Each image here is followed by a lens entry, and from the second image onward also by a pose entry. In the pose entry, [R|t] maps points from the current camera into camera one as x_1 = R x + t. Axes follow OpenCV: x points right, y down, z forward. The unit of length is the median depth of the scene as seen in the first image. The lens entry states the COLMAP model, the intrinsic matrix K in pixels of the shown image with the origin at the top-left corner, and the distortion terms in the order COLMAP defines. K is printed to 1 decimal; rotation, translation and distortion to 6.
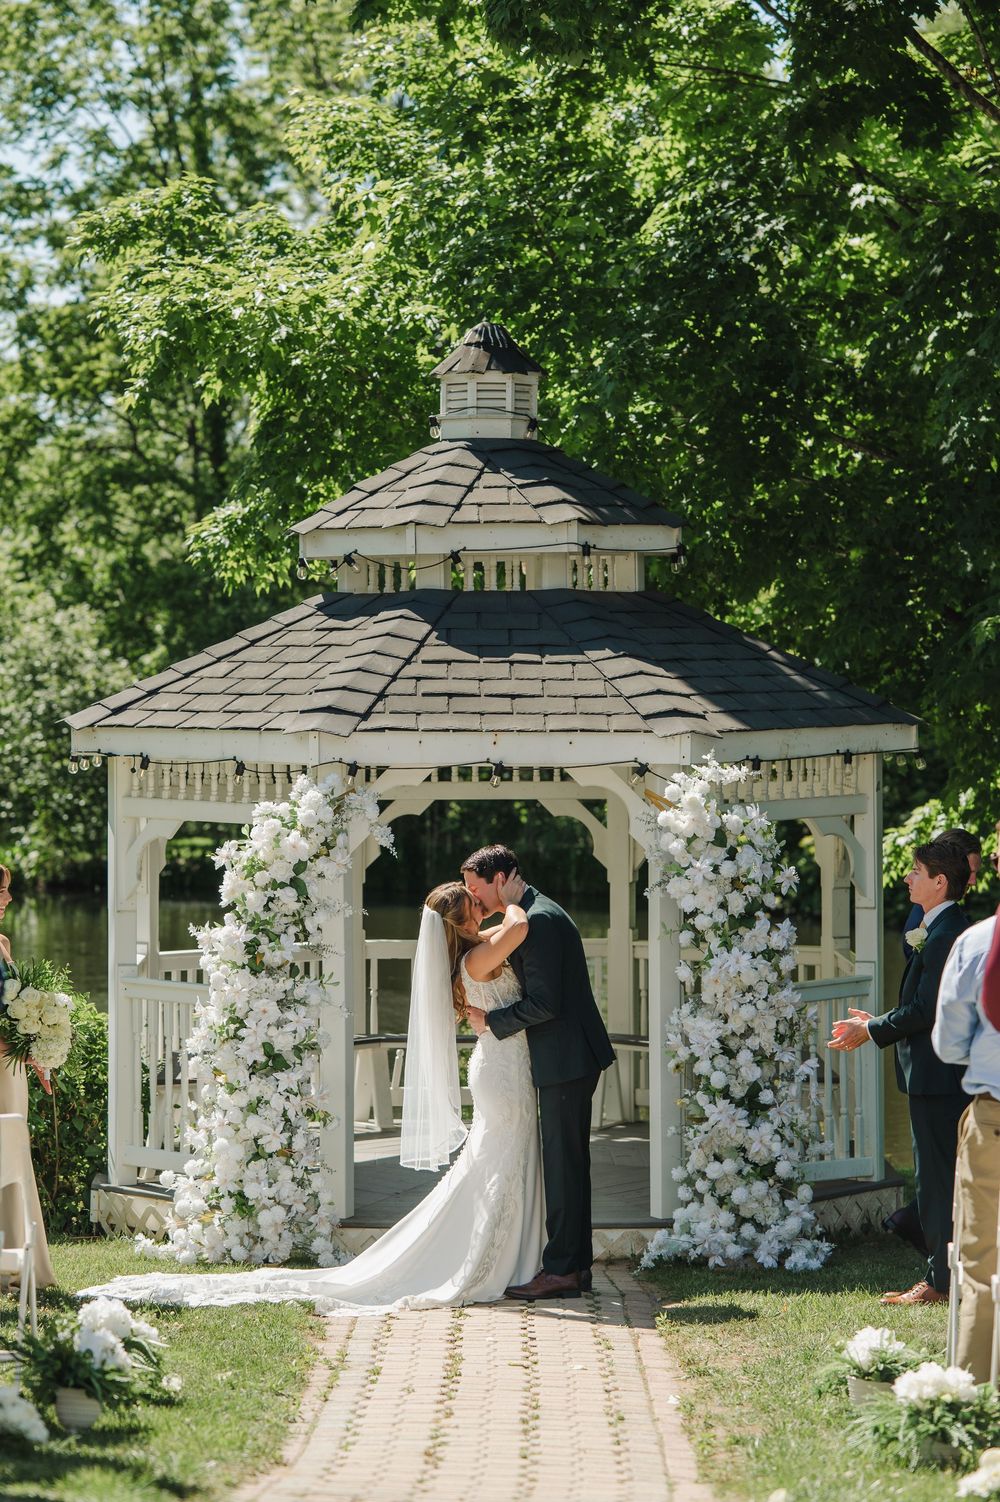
lens RADIAL K [[3555.6, 0, 500.0], [0, 3555.6, 751.0], [0, 0, 1]] dist [0.006690, -0.102131]
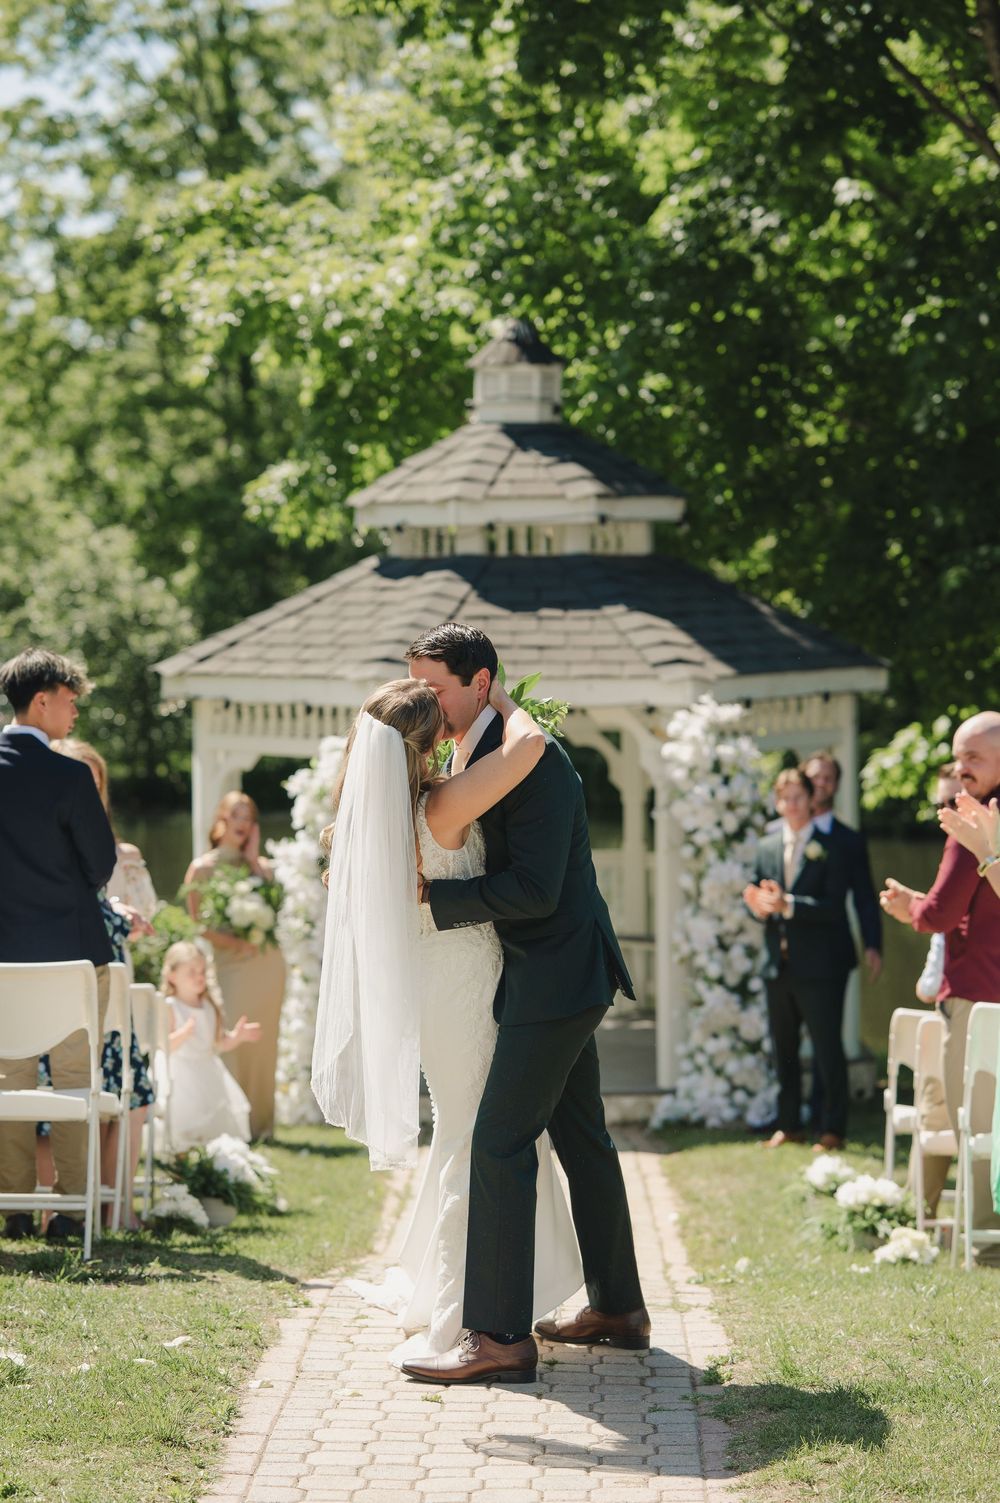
lens RADIAL K [[3595.1, 0, 501.0], [0, 3595.1, 847.9], [0, 0, 1]] dist [0.021193, -0.013630]
pose [[0.999978, -0.004075, -0.005228, -0.003375], [0.004347, 0.998580, 0.053096, -0.011540], [0.005004, -0.053117, 0.998576, -0.180308]]
